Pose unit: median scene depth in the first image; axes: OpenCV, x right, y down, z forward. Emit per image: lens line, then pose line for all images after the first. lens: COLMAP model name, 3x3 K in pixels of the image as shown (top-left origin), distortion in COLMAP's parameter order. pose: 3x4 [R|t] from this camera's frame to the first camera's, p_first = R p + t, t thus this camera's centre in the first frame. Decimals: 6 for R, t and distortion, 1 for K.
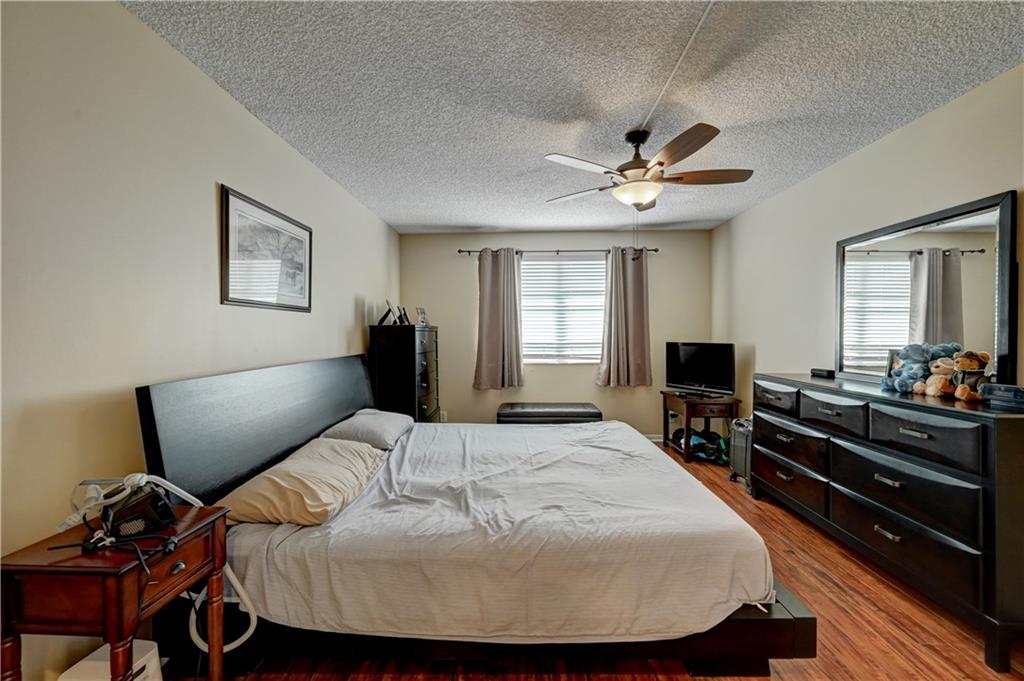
lens RADIAL K [[414.0, 0, 515.4], [0, 414.0, 329.9], [0, 0, 1]] dist [-0.001624, -0.000122]
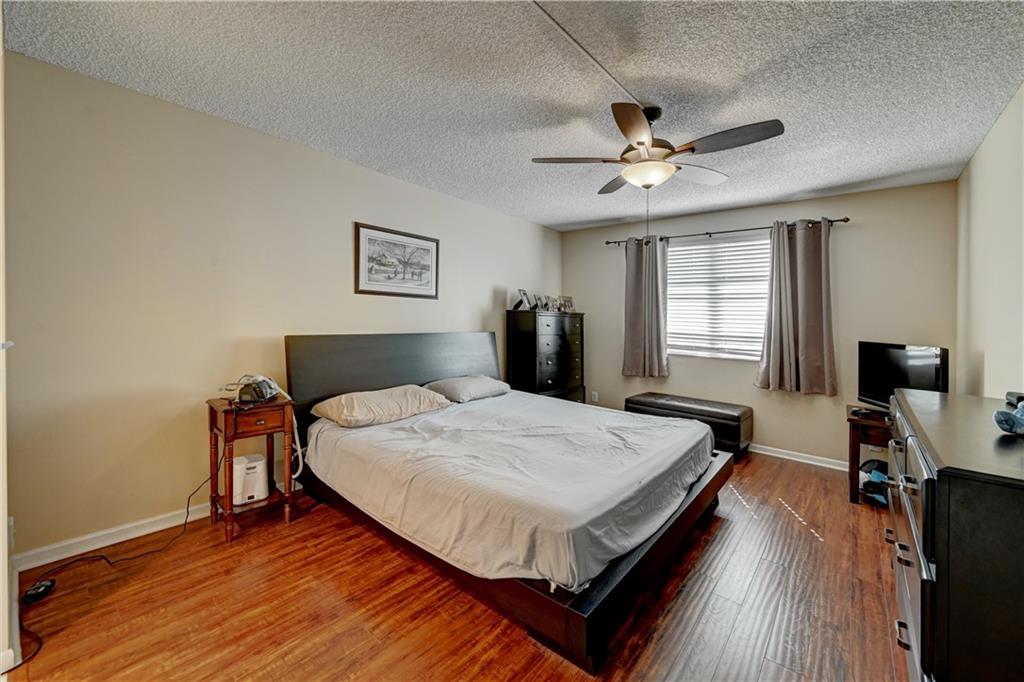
lens RADIAL K [[415.6, 0, 539.0], [0, 415.6, 319.2], [0, 0, 1]] dist [-0.000012, 0.000071]
pose [[0.793828, 0.030506, -0.607376, 0.375867], [-0.031047, 0.999472, 0.009622, 0.000775], [0.607349, 0.011219, 0.794356, 0.051435]]
